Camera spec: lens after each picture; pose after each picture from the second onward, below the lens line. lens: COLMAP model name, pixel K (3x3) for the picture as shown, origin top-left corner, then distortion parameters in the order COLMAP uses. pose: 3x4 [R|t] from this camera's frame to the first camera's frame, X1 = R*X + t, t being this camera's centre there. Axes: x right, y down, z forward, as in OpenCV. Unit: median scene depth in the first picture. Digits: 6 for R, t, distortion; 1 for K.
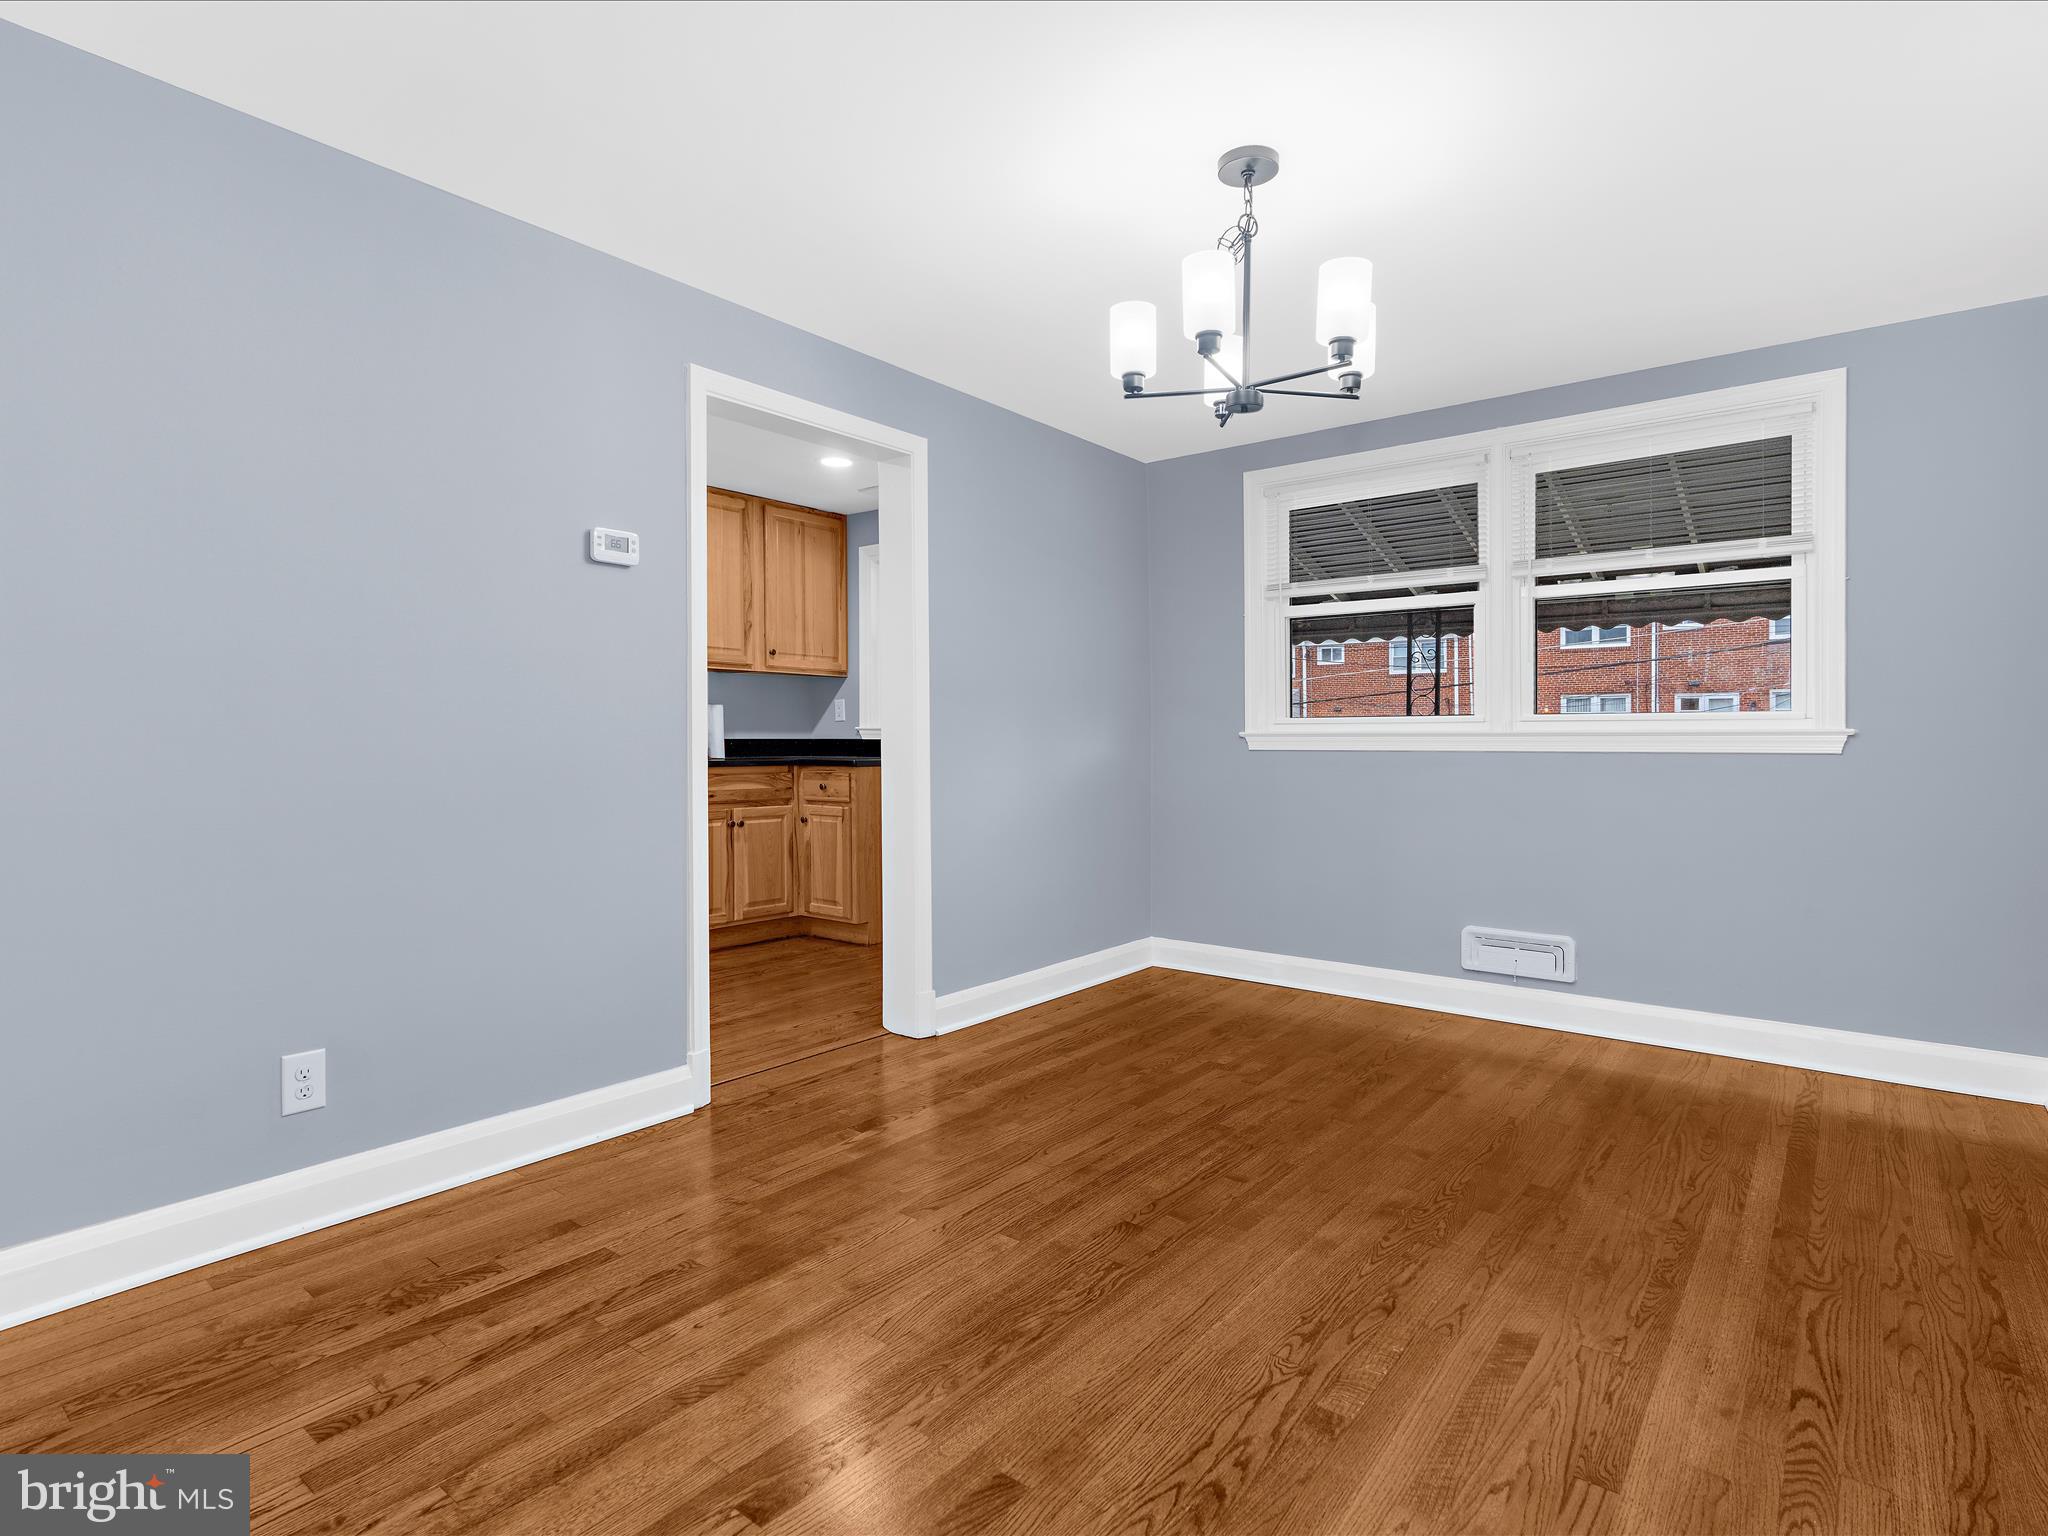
lens RADIAL K [[1057.1, 0, 1069.3], [0, 1057.1, 741.8], [0, 0, 1]] dist [-0.001526, 0.000406]
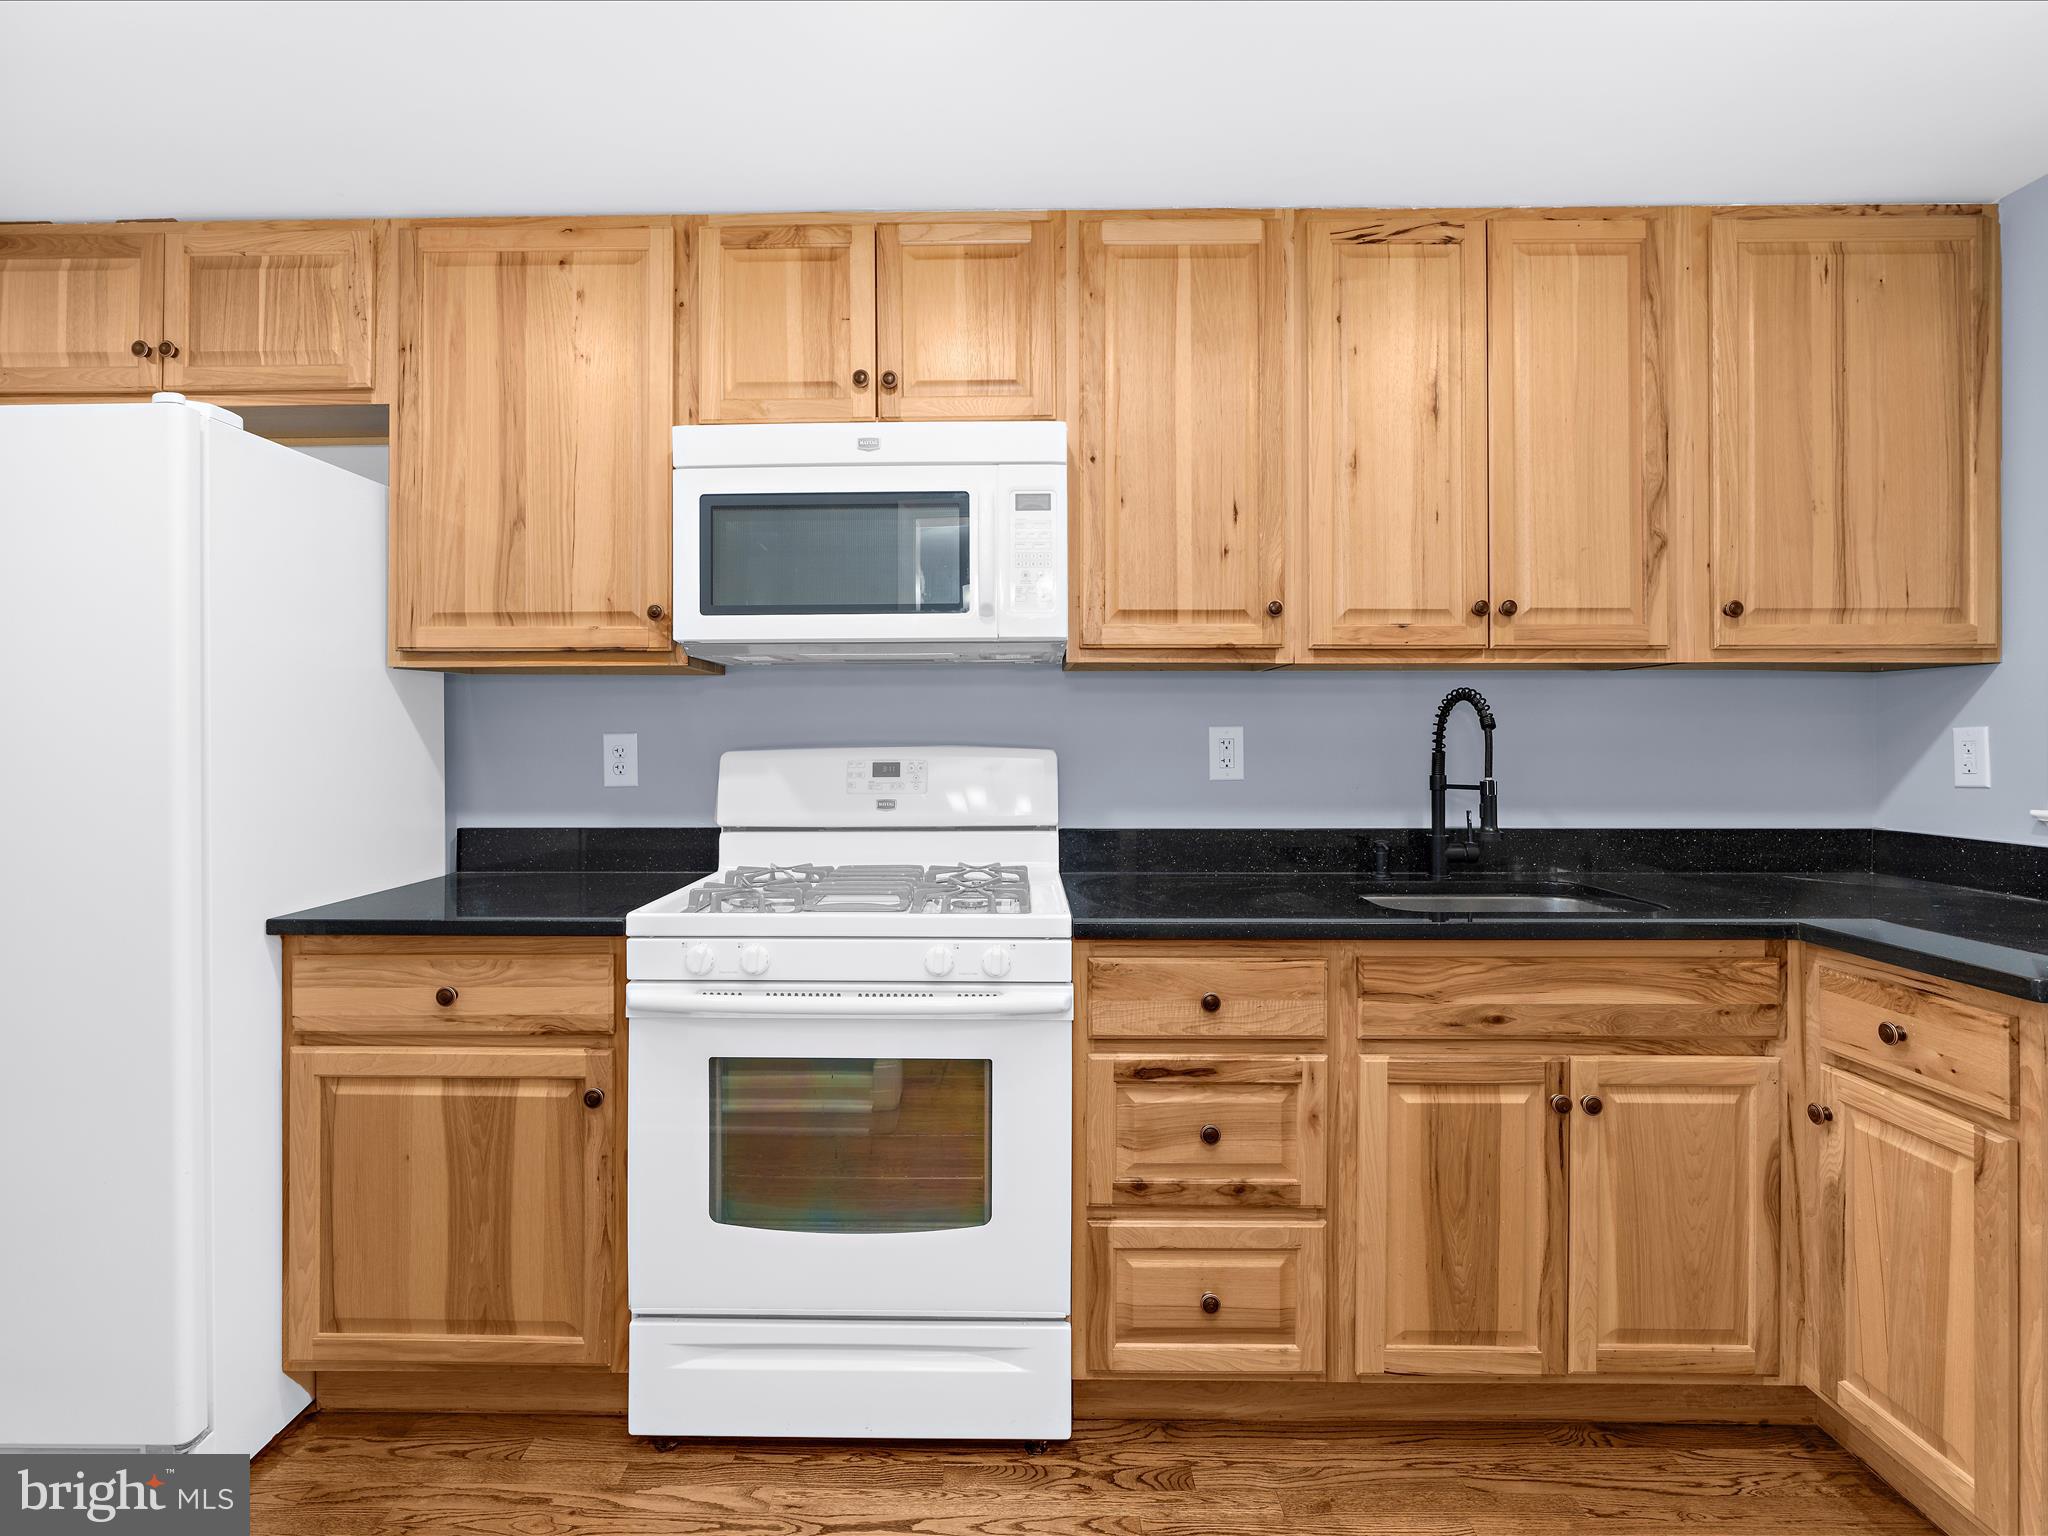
lens RADIAL K [[1052.1, 0, 1023.2], [0, 1052.1, 753.9], [0, 0, 1]] dist [-0.009138, 0.001990]
pose [[0.578460, 0.006645, -0.815684, -0.169330], [-0.001207, 0.999973, 0.007290, -0.049168], [0.815710, -0.003232, 0.578452, 0.792220]]
